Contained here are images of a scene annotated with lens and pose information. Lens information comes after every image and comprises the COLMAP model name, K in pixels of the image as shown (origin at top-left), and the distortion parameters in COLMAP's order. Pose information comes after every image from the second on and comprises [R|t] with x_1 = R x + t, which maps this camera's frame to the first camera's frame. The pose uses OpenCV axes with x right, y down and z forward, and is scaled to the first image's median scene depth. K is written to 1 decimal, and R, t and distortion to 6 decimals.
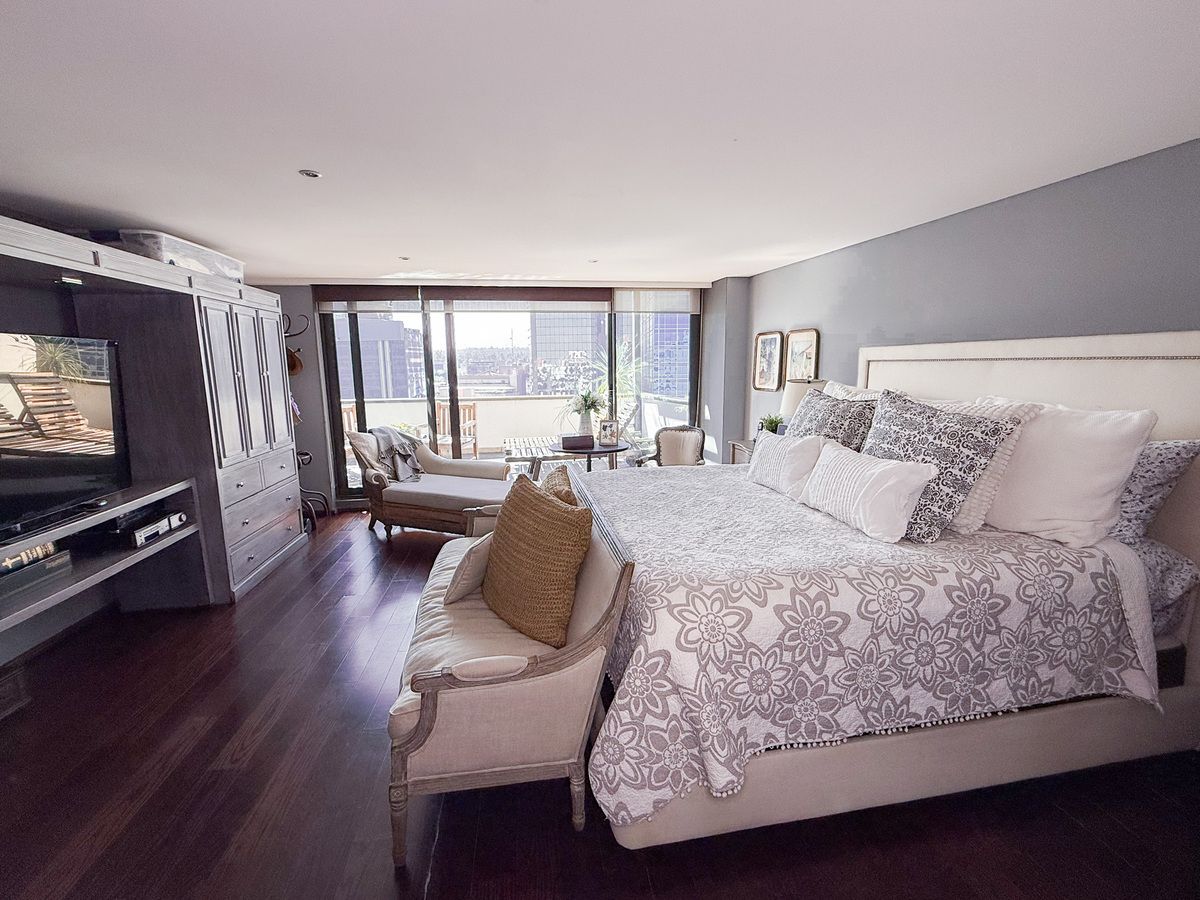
lens RADIAL K [[521.3, 0, 600.3], [0, 521.3, 455.7], [0, 0, 1]] dist [-0.009293, 0.000317]
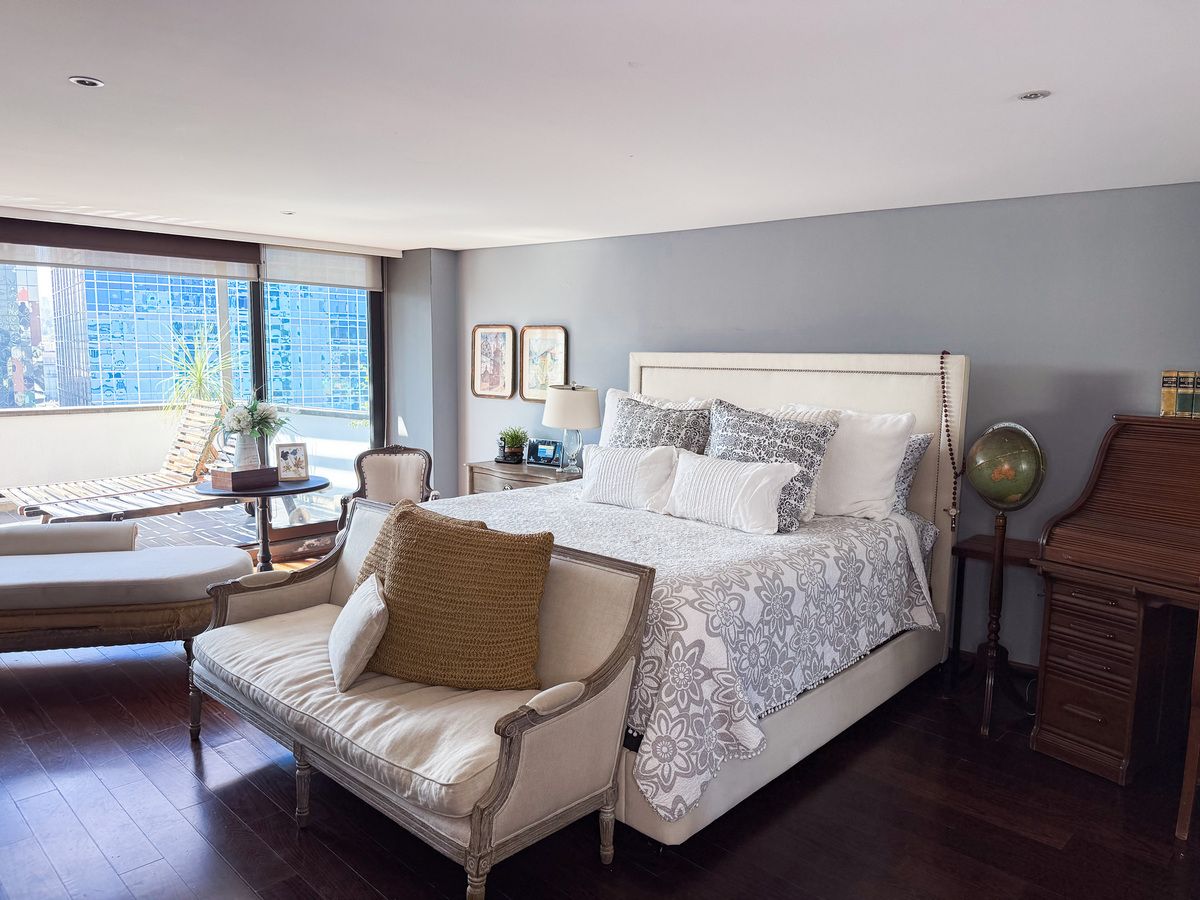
lens RADIAL K [[833.7, 0, 600.0], [0, 833.7, 450.0], [0, 0, 1]] dist [0.042877, -0.122615]
pose [[0.790644, -0.044298, 0.610671, -0.908263], [0.079536, 0.996359, -0.030701, 0.011097], [-0.607088, 0.072844, 0.791289, -0.241999]]
